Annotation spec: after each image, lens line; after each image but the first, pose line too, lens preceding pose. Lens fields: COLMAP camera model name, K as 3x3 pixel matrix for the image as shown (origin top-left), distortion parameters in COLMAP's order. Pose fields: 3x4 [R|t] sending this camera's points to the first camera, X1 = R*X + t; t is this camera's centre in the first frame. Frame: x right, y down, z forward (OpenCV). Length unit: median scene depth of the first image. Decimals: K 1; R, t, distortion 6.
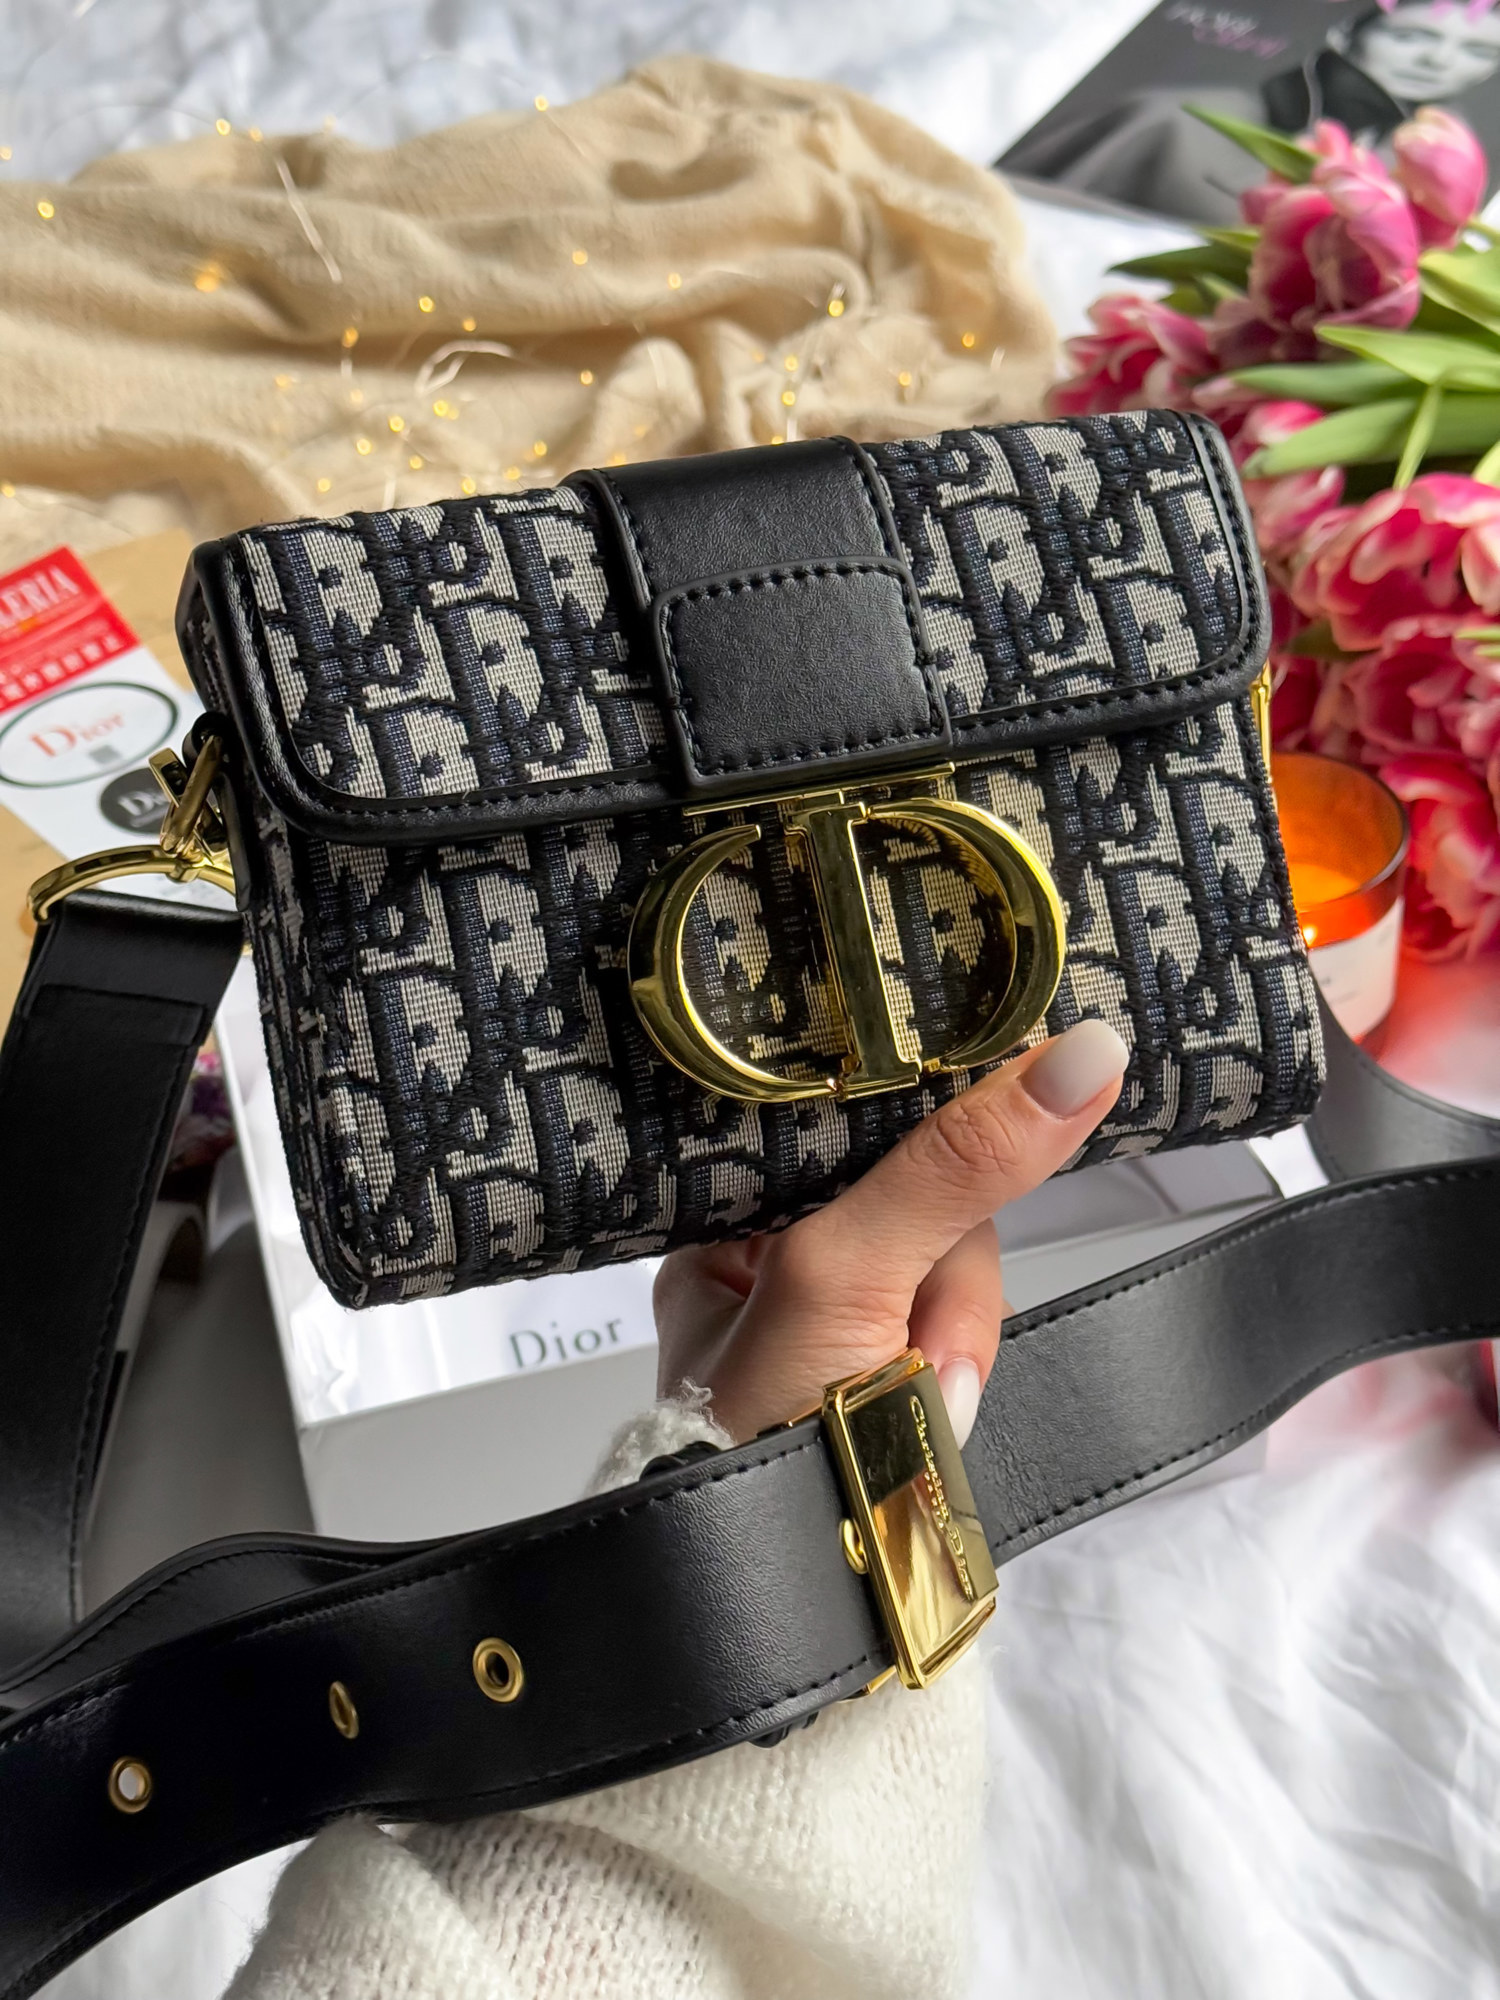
lens RADIAL K [[2848.3, 0, 750.0], [0, 2848.3, 1000.0], [0, 0, 1]] dist [0.215391, -0.519043]
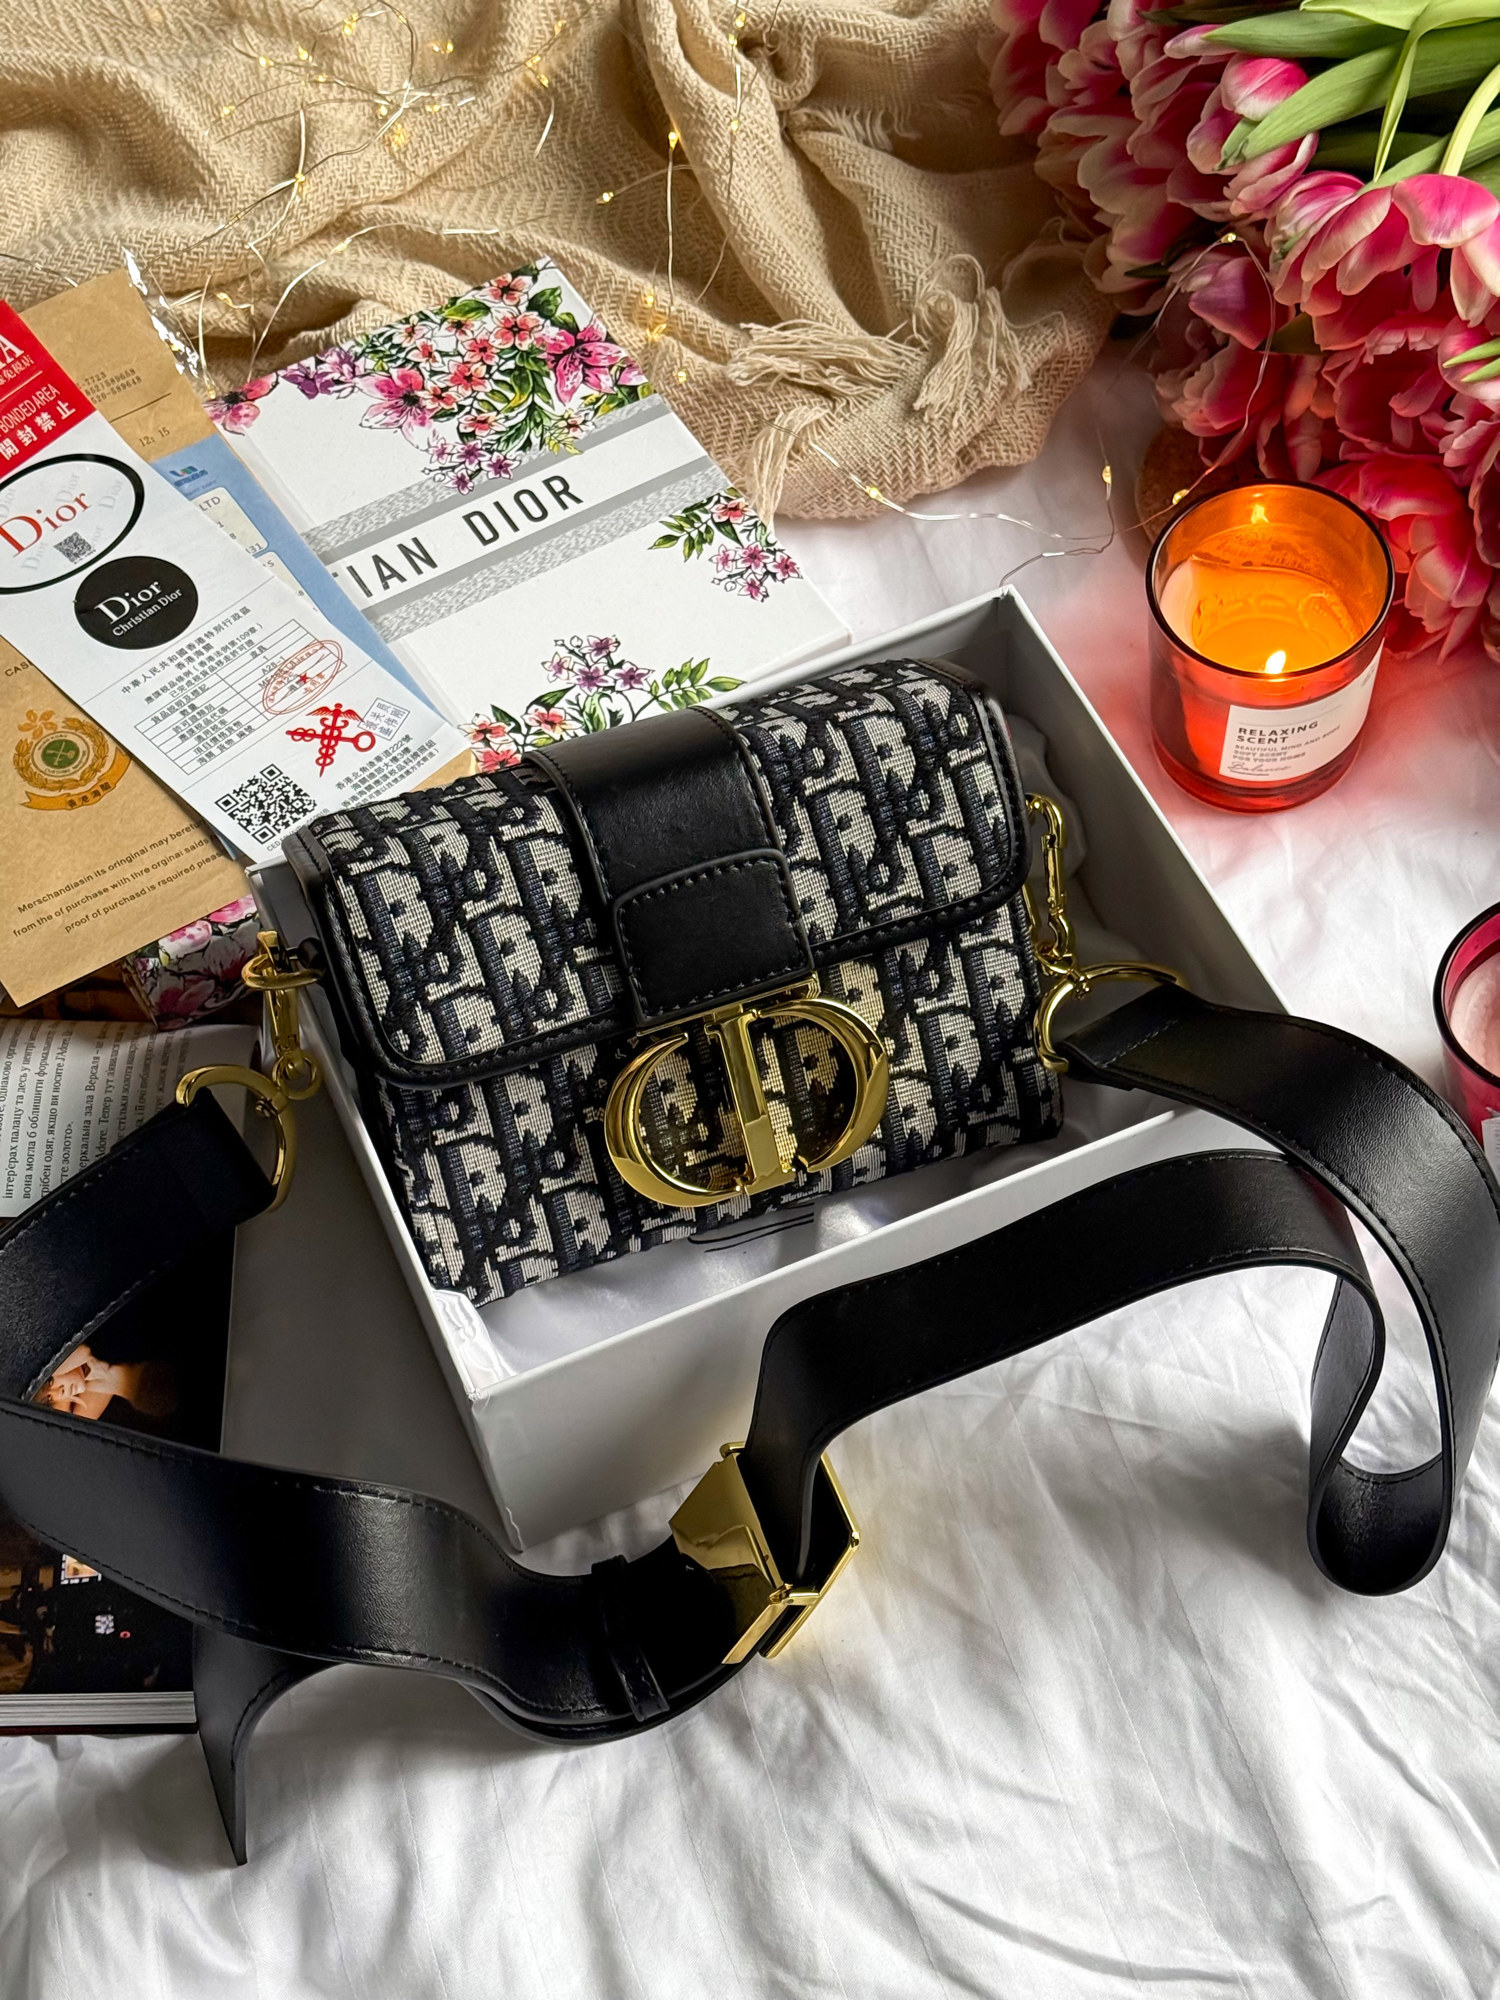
lens RADIAL K [[2839.6, 0, 752.6], [0, 2839.6, 1023.4], [0, 0, 1]] dist [0.208125, -0.360938]
pose [[0.999653, -0.025379, 0.007057, 0.027229], [0.020595, 0.920021, 0.391327, -0.652246], [-0.016424, -0.391046, 0.920225, -0.391671]]
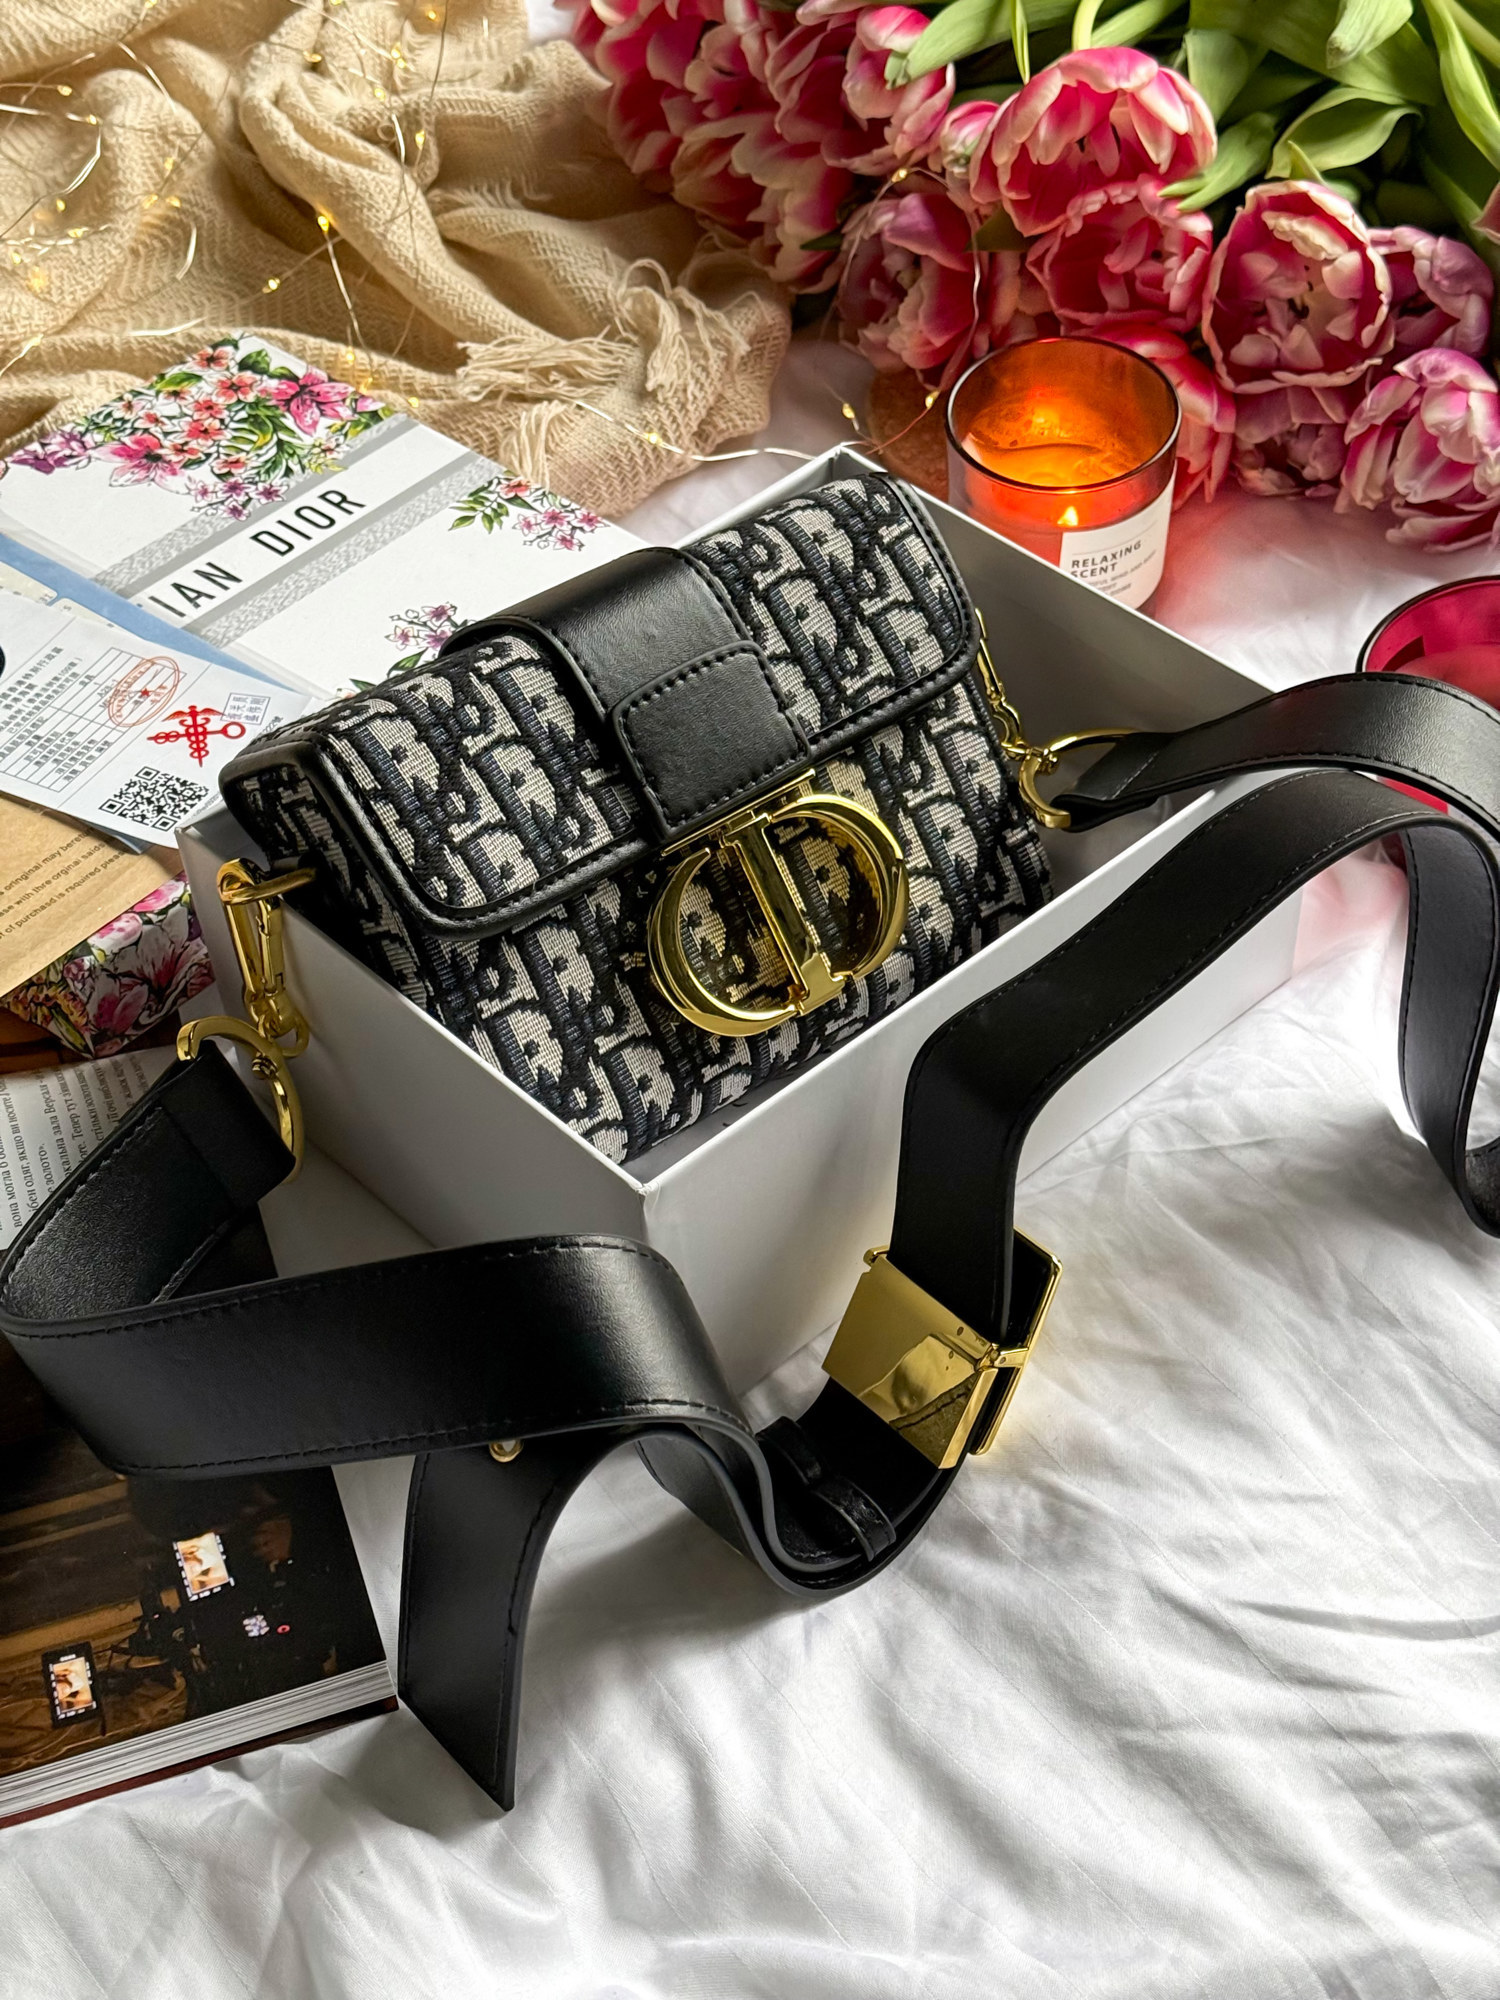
lens RADIAL K [[2843.6, 0, 772.1], [0, 2843.6, 1017.9], [0, 0, 1]] dist [0.213848, -0.402415]
pose [[0.931978, -0.247826, 0.264574, -0.366116], [0.197260, 0.959010, 0.203441, -0.263244], [-0.304147, -0.137413, 0.942662, -0.379797]]
